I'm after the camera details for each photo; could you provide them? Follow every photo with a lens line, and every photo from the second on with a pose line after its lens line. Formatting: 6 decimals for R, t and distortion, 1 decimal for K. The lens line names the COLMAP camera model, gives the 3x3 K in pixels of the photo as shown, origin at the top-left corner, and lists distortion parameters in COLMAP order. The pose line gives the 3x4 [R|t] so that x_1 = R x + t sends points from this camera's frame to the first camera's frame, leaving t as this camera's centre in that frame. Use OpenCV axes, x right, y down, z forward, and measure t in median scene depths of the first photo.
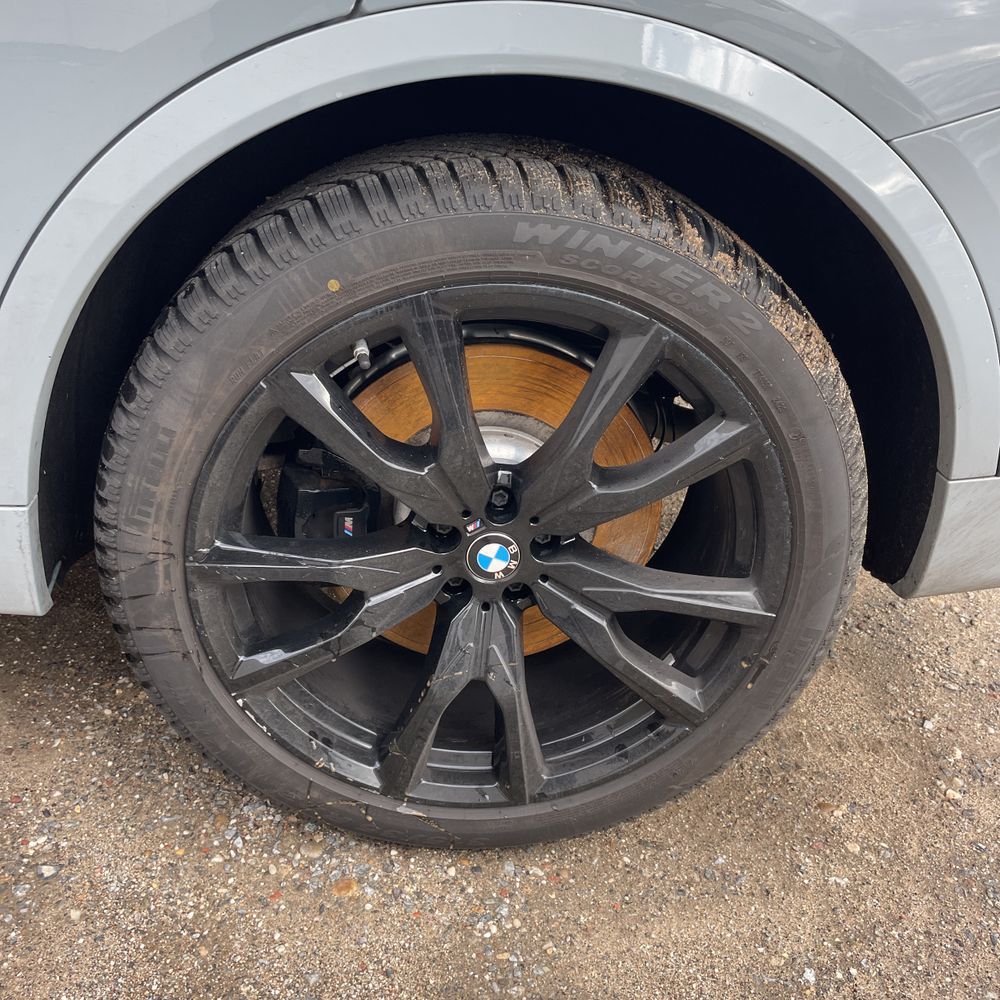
lens RADIAL K [[994.4, 0, 515.5], [0, 994.4, 479.8], [0, 0, 1]] dist [0.084836, -0.119370]
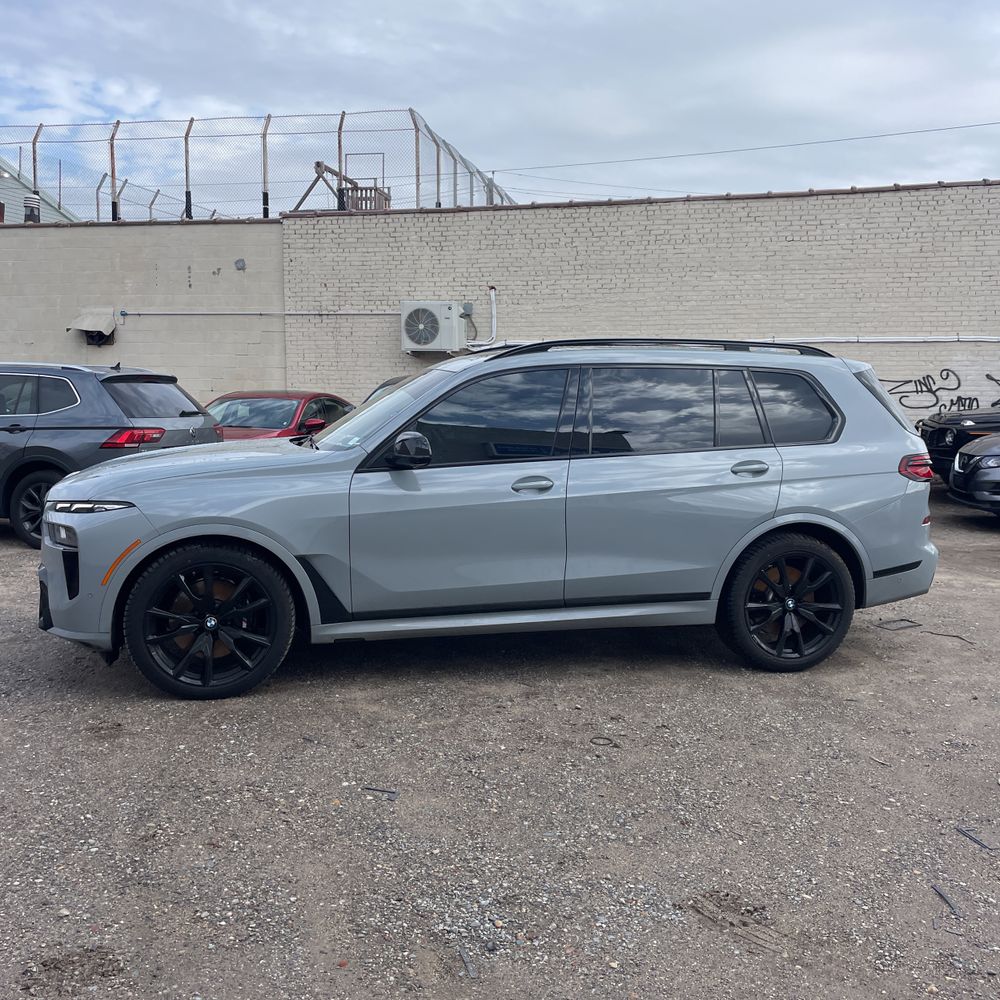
lens RADIAL K [[980.3, 0, 500.4], [0, 980.3, 476.6], [0, 0, 1]] dist [0.124249, -0.198362]
pose [[0.985496, -0.108014, 0.130881, -2.300043], [0.147284, 0.927519, -0.343535, 1.098874], [-0.084288, 0.357829, 0.929975, -4.299098]]
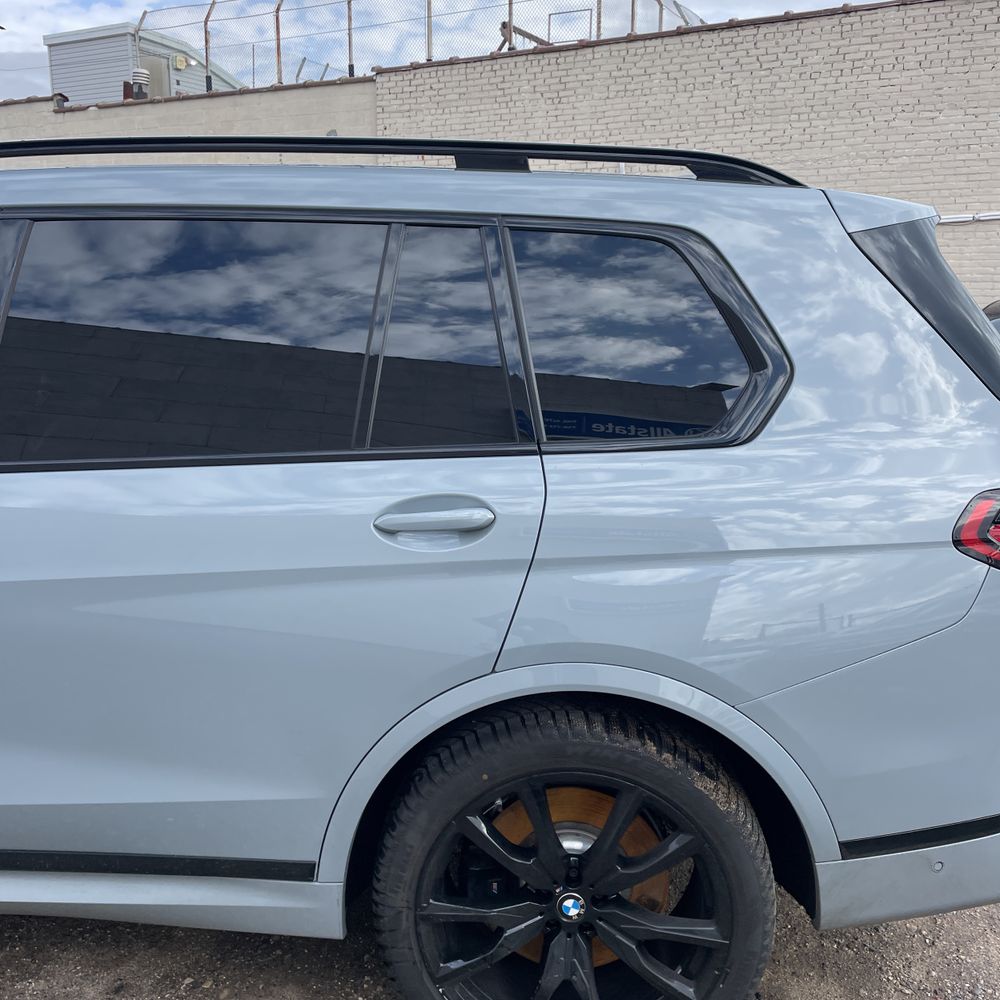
lens RADIAL K [[990.3, 0, 495.2], [0, 990.3, 472.1], [0, 0, 1]] dist [0.079123, -0.102910]
pose [[0.984975, -0.068123, -0.158695, 0.200286], [0.021126, 0.959540, -0.280779, -0.189164], [0.171402, 0.273207, 0.946562, -1.077800]]
